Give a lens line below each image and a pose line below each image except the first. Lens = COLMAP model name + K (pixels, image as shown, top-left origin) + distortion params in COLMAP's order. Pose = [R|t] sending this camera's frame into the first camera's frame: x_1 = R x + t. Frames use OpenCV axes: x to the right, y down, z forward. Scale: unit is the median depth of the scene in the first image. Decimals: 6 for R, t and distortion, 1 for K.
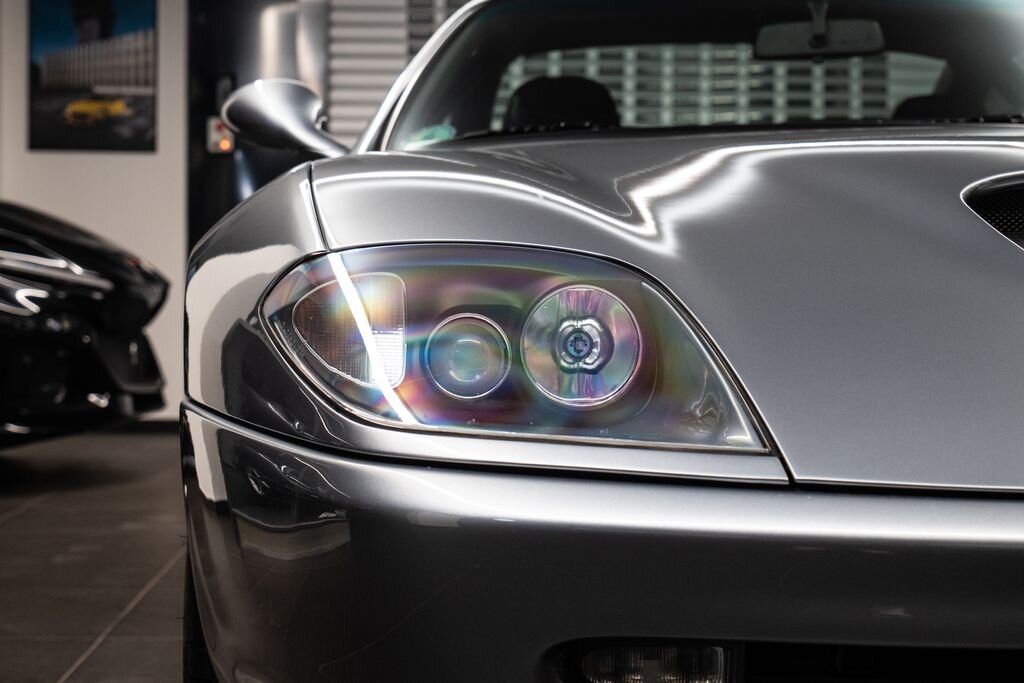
lens RADIAL K [[1906.6, 0, 512.0], [0, 1906.6, 341.5], [0, 0, 1]] dist [0.001058, 0.084955]
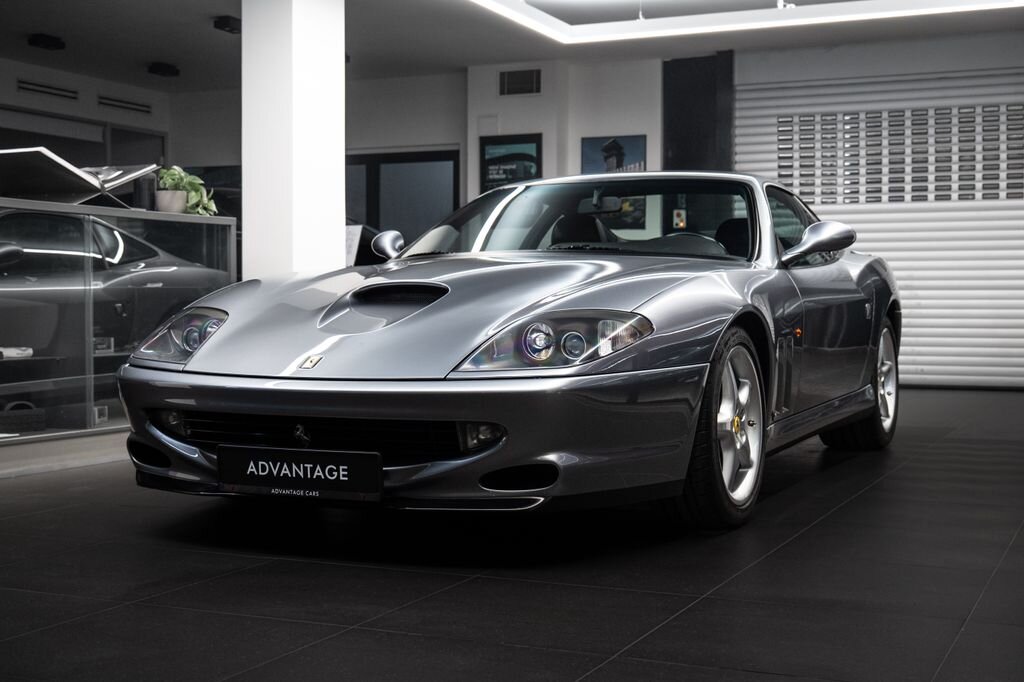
lens RADIAL K [[1433.6, 0, 512.0], [0, 1433.6, 341.0], [0, 0, 1]] dist [-0.007929, 0.045921]
pose [[0.877978, 0.012357, -0.478541, 0.355995], [-0.011190, 0.999923, 0.005291, -0.000629], [0.478569, 0.000710, 0.878049, -0.247149]]
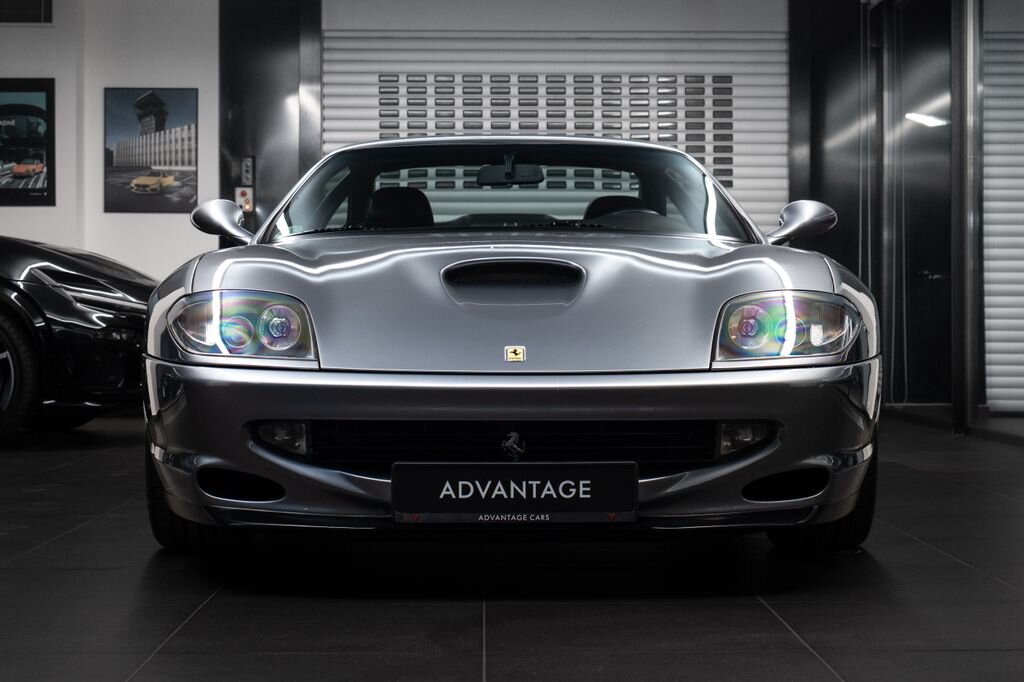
lens RADIAL K [[1906.6, 0, 512.0], [0, 1906.6, 341.0], [0, 0, 1]] dist [0.001058, 0.084955]
pose [[0.998893, -0.002104, -0.046987, 0.104583], [0.001411, 0.999890, -0.014765, 0.013071], [0.047013, 0.014682, 0.998786, -0.358190]]
